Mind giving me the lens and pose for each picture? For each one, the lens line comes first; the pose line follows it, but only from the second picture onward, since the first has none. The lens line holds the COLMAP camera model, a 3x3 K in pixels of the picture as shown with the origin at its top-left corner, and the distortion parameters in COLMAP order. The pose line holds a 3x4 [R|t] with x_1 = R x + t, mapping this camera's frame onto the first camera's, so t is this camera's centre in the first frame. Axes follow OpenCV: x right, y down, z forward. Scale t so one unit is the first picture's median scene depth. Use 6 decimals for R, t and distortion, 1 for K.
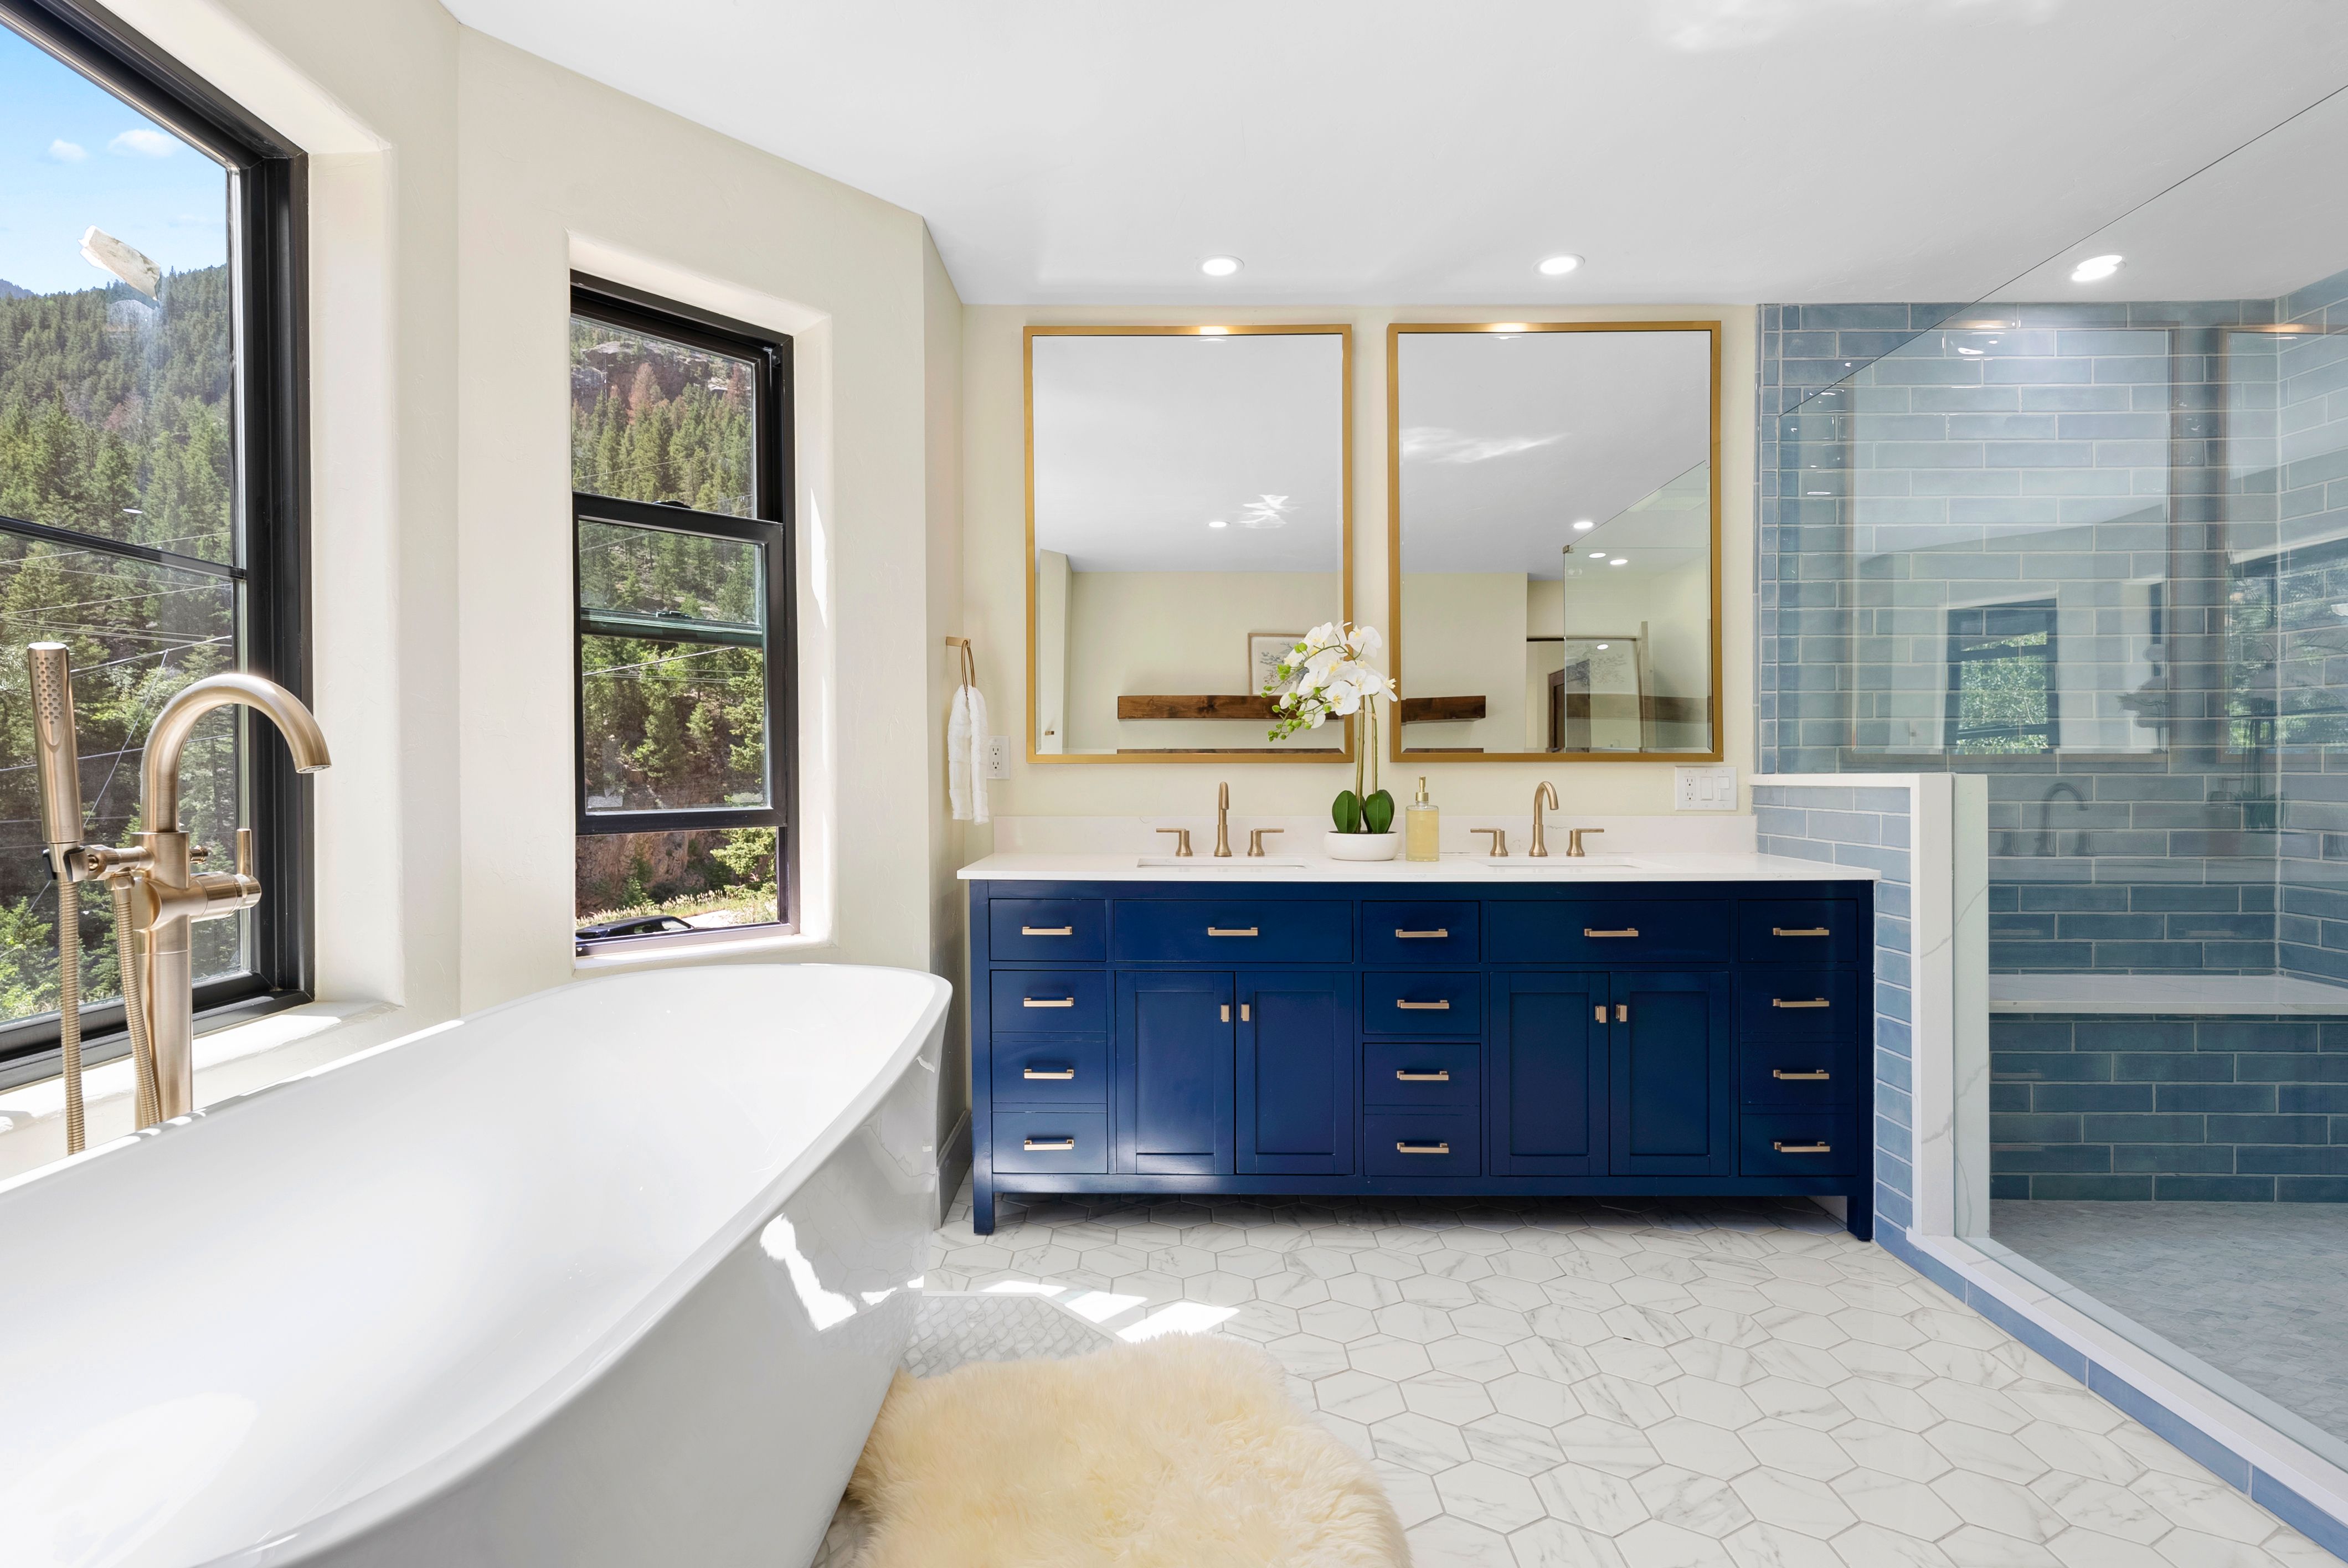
lens RADIAL K [[1116.6, 0, 1170.2], [0, 1116.6, 790.7], [0, 0, 1]] dist [0.002666, 0.000897]
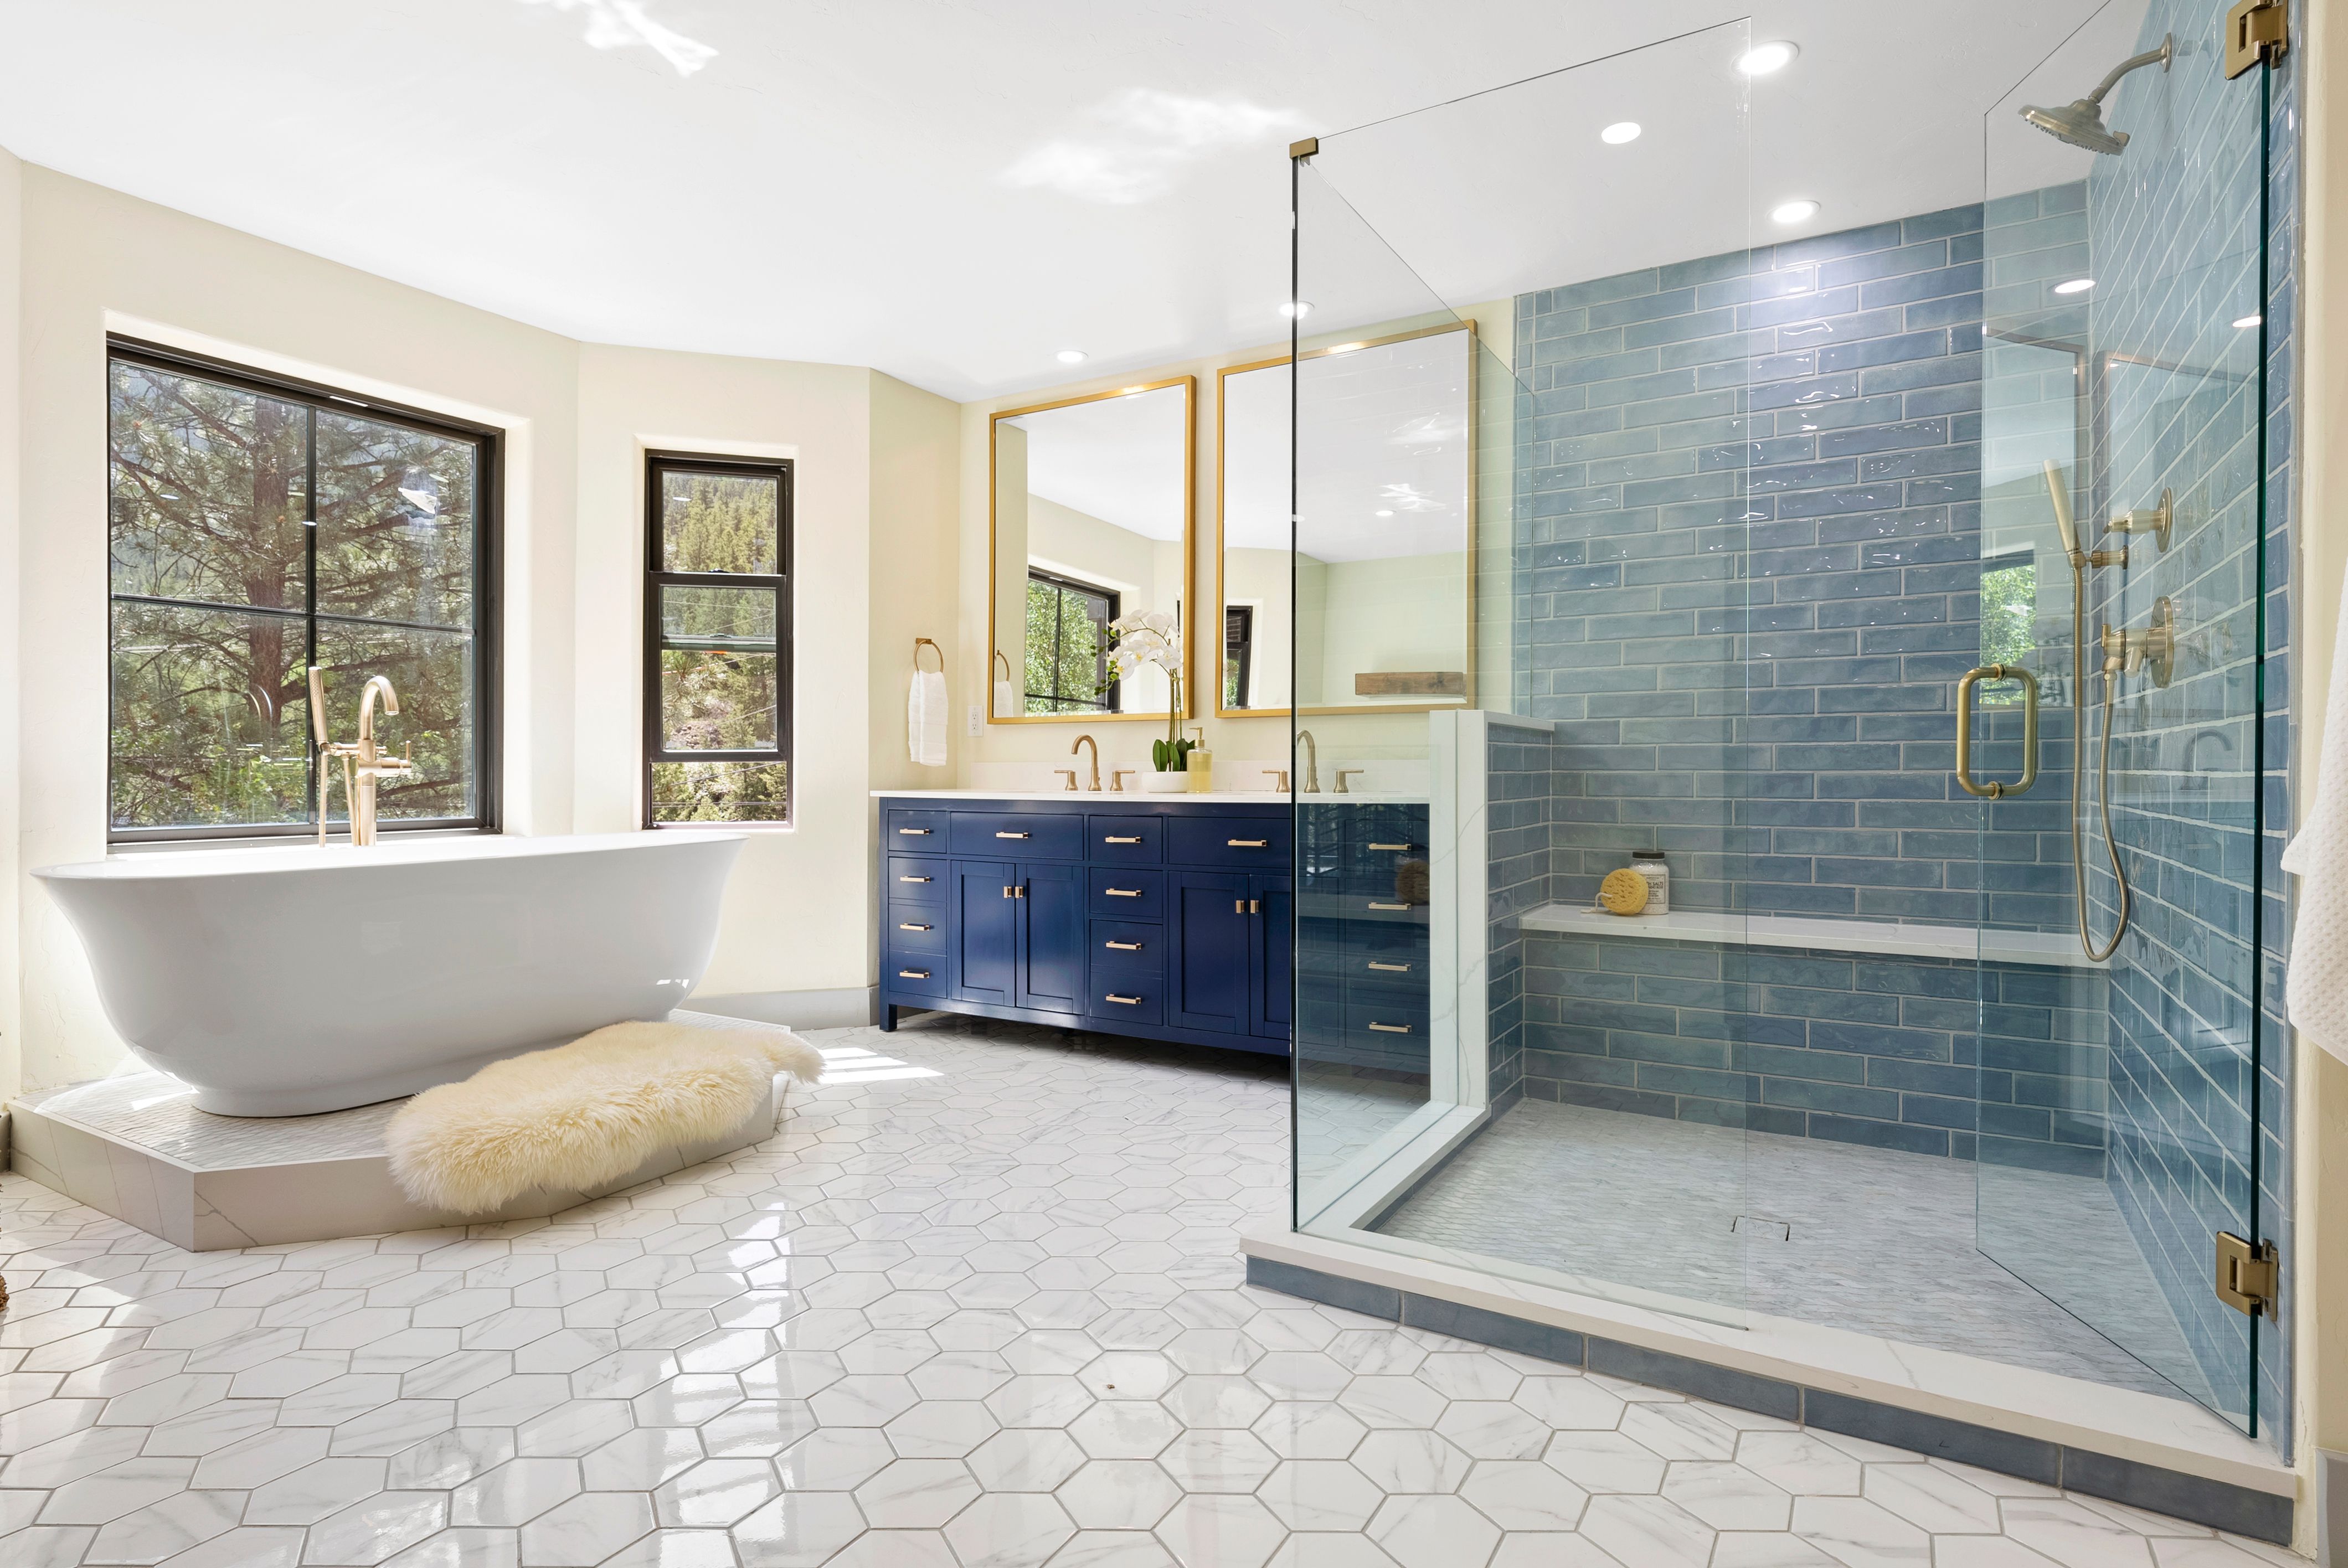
lens RADIAL K [[1190.1, 0, 1182.5], [0, 1190.1, 770.6], [0, 0, 1]] dist [0.001785, 0.001369]
pose [[0.871569, 0.000159, -0.490272, 0.914223], [-0.006478, 0.999916, -0.011193, 0.055033], [0.490230, 0.012931, 0.871497, -0.202217]]
